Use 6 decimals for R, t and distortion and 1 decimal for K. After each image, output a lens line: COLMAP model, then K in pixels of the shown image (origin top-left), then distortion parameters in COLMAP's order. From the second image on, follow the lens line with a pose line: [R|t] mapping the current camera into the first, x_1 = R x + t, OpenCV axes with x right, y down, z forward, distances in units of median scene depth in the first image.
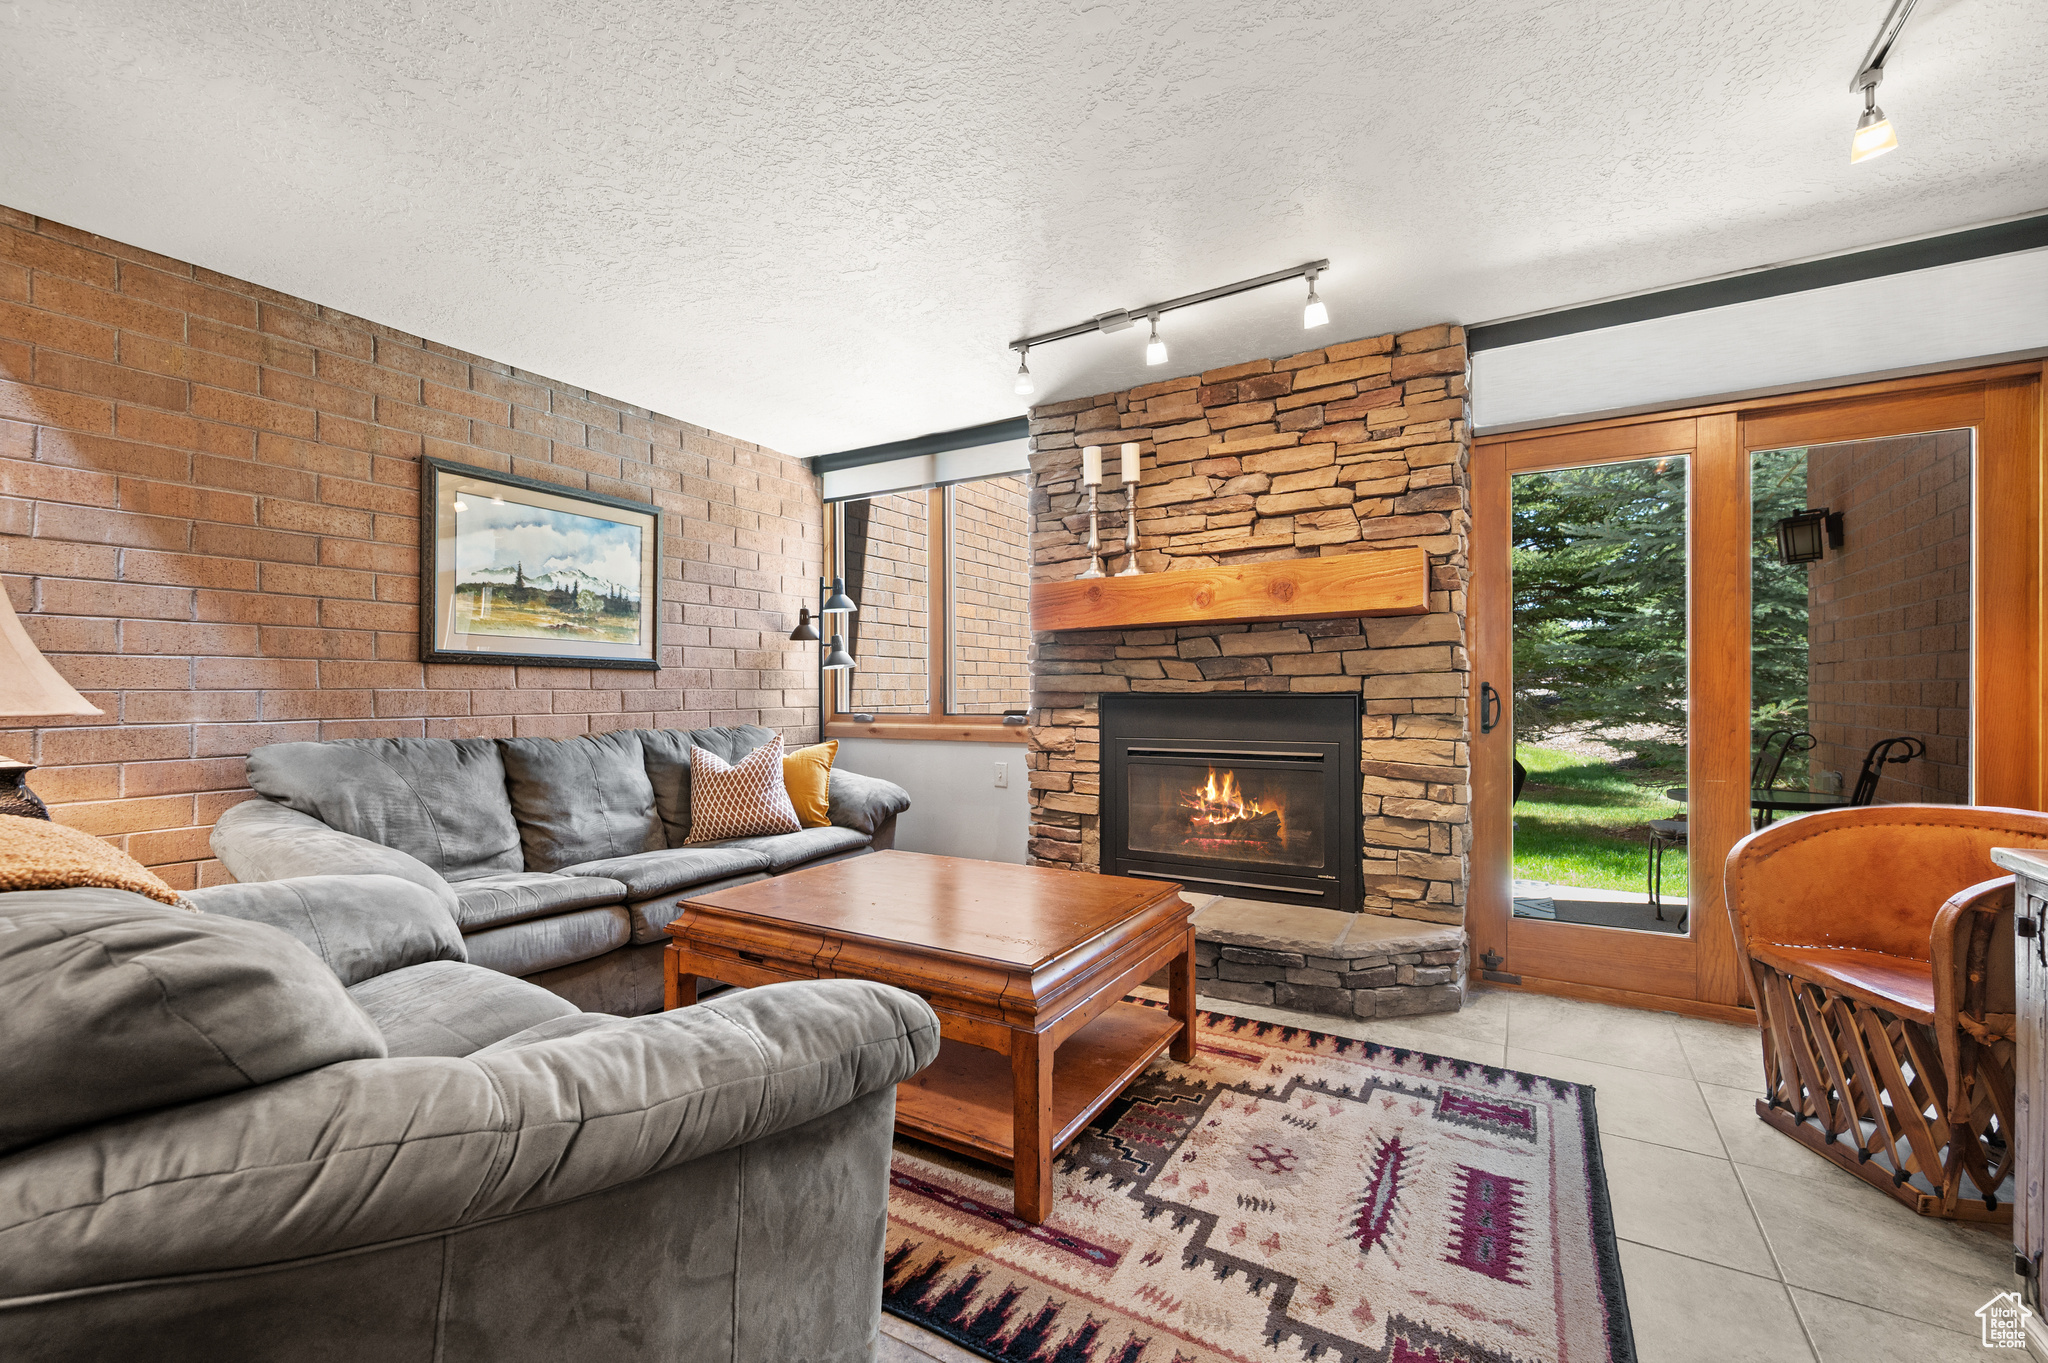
lens RADIAL K [[838.9, 0, 1031.1], [0, 838.9, 692.7], [0, 0, 1]] dist [-0.000292, 0.000035]
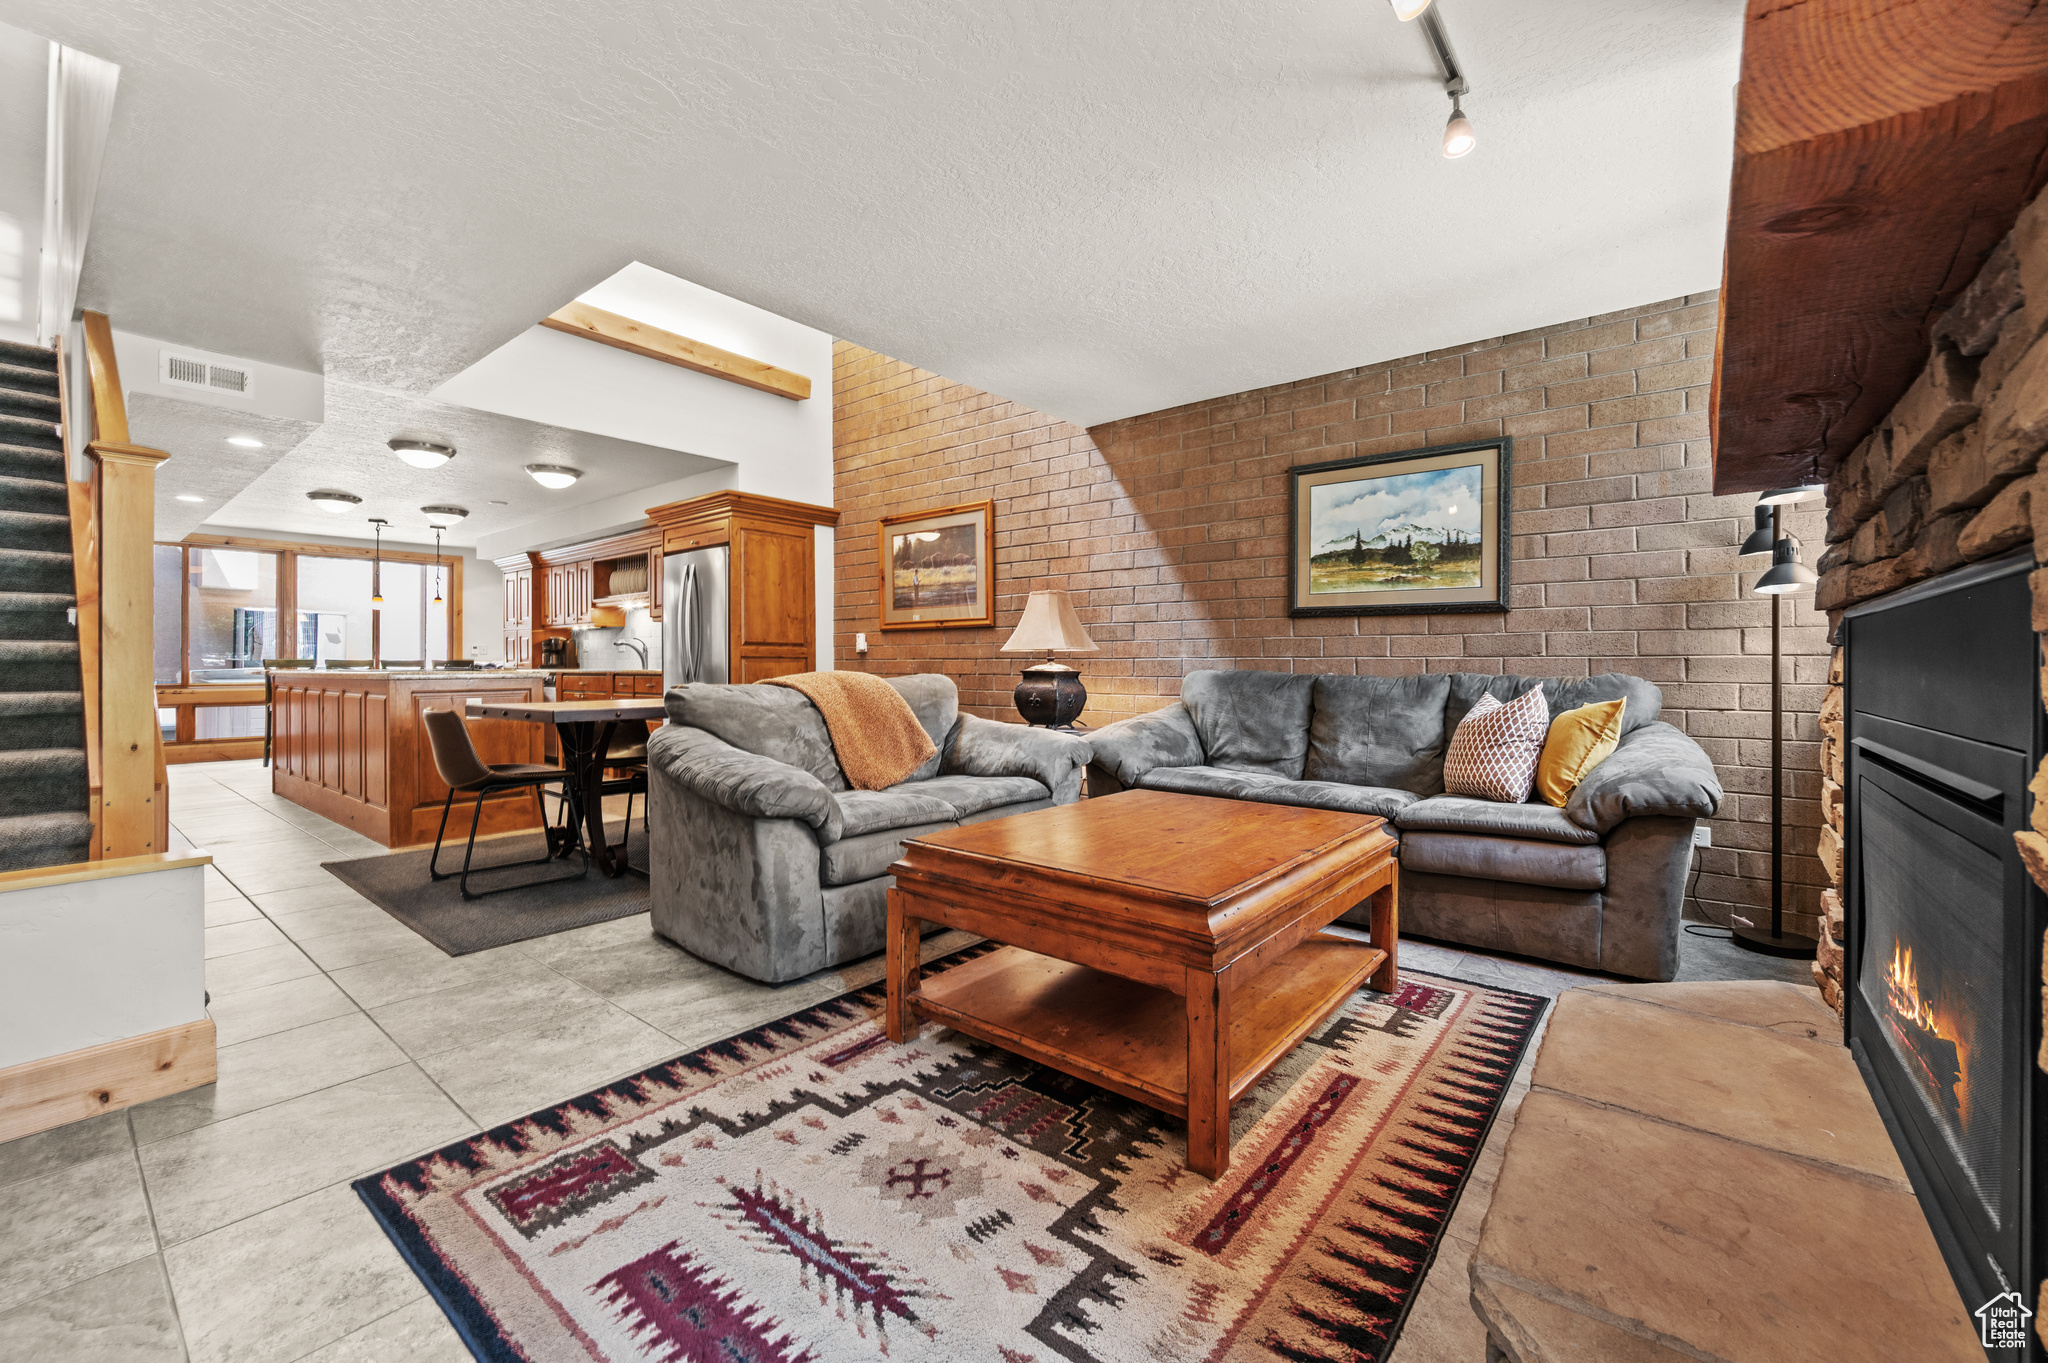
lens RADIAL K [[821.6, 0, 1035.6], [0, 821.6, 663.0], [0, 0, 1]] dist [0.000065, -0.000279]
pose [[-0.141667, 0.004337, -0.989905, 0.629275], [-0.001211, 0.999989, 0.004554, 0.030945], [0.989914, 0.001844, -0.141660, 0.728204]]
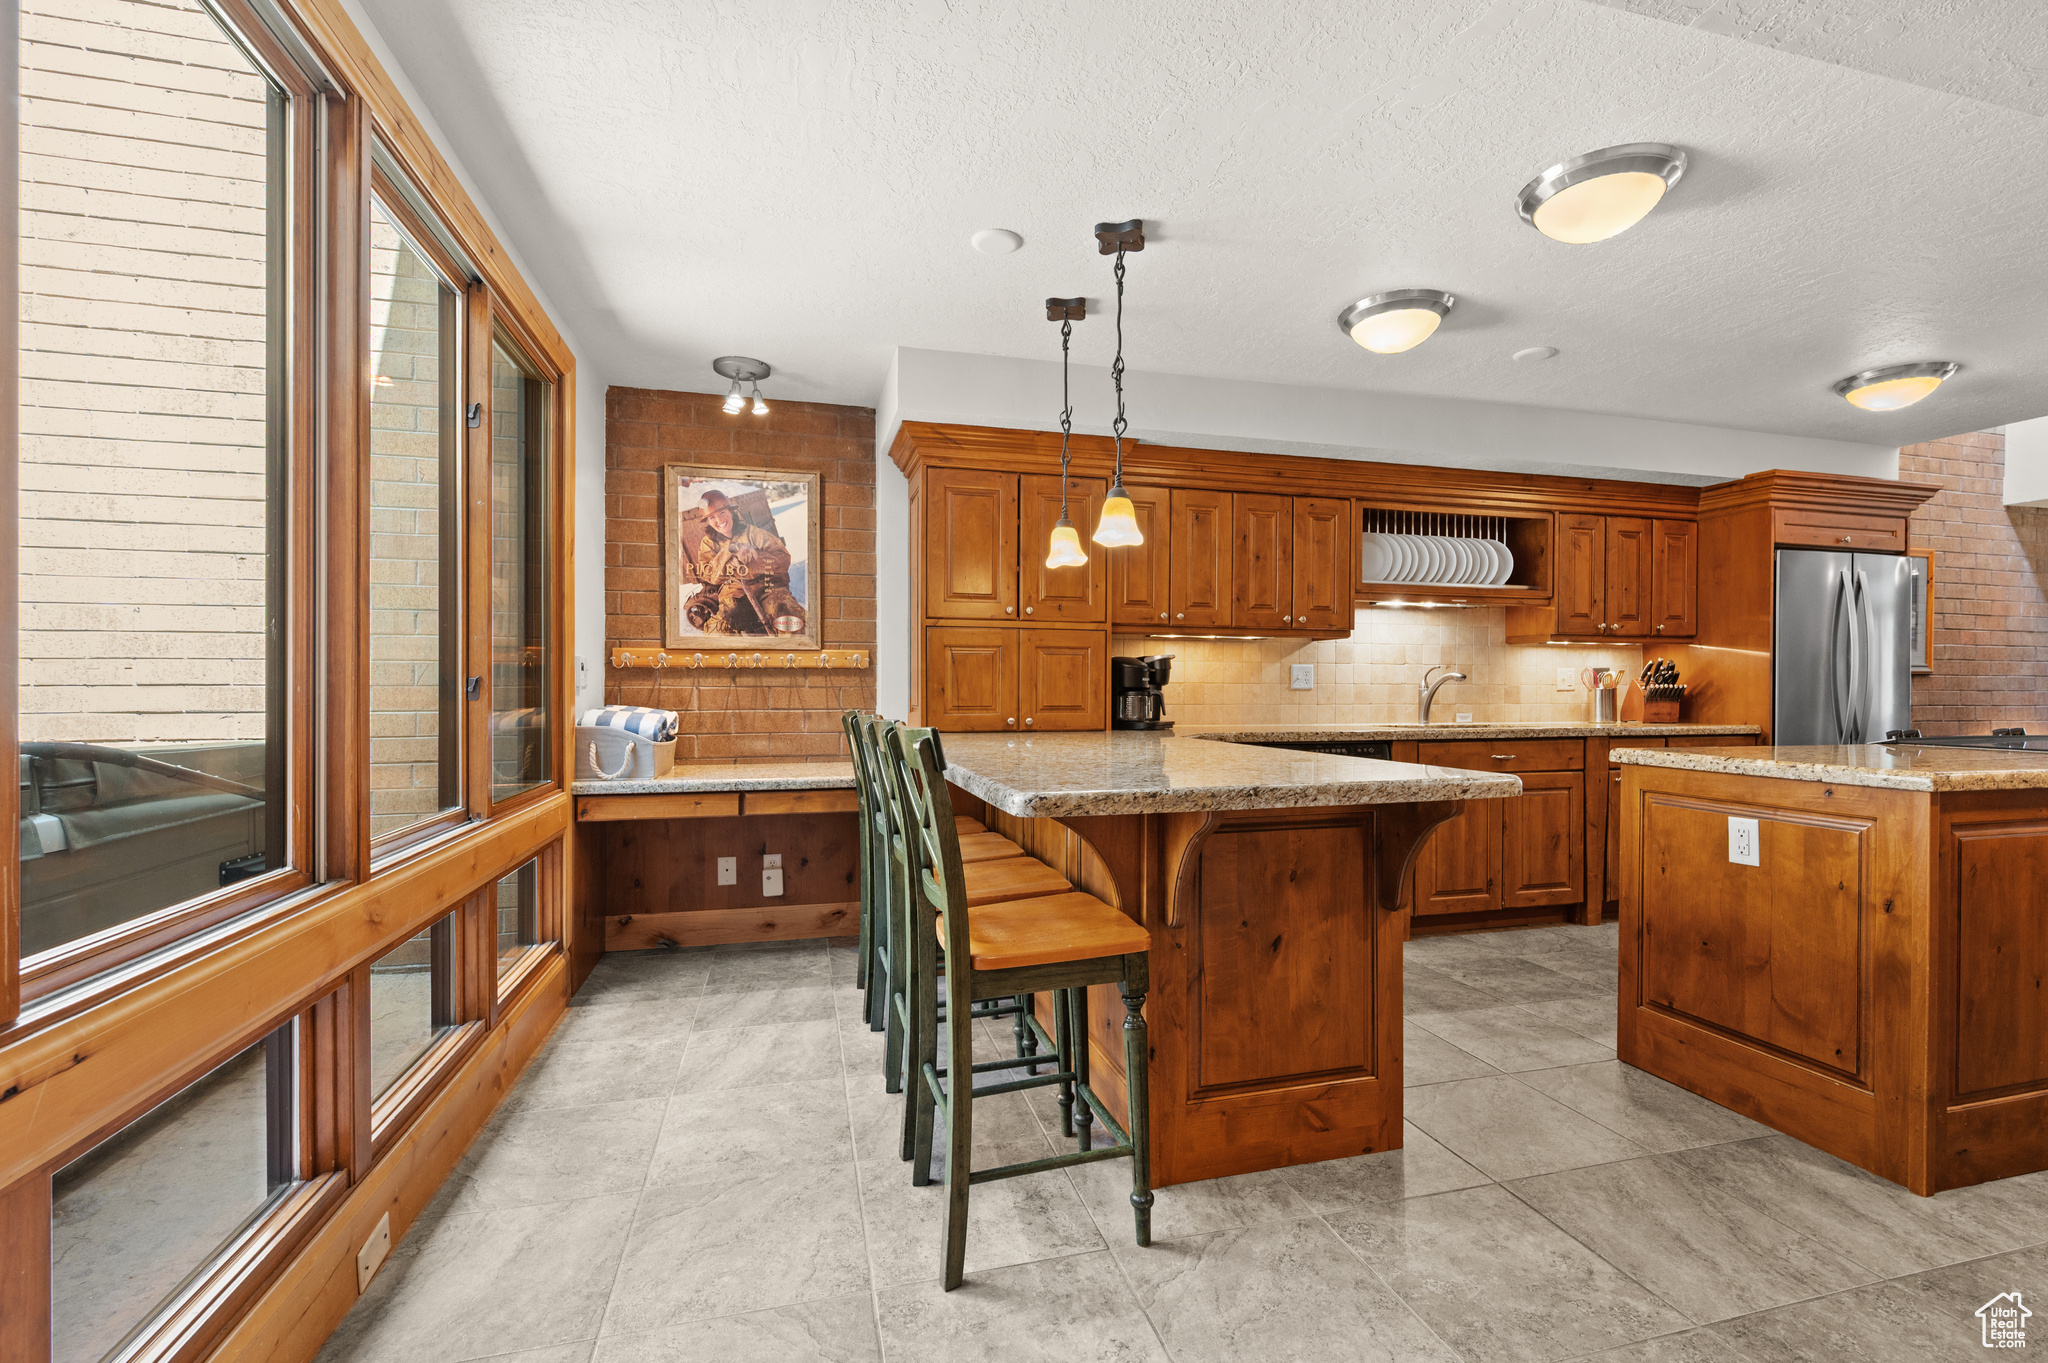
lens RADIAL K [[885.0, 0, 1033.1], [0, 885.0, 692.1], [0, 0, 1]] dist [0.000285, -0.000373]
pose [[0.716698, 0.010662, -0.697302, -1.042523], [-0.009274, 0.999940, 0.005757, 0.008240], [0.697322, 0.002341, 0.716754, -2.157220]]
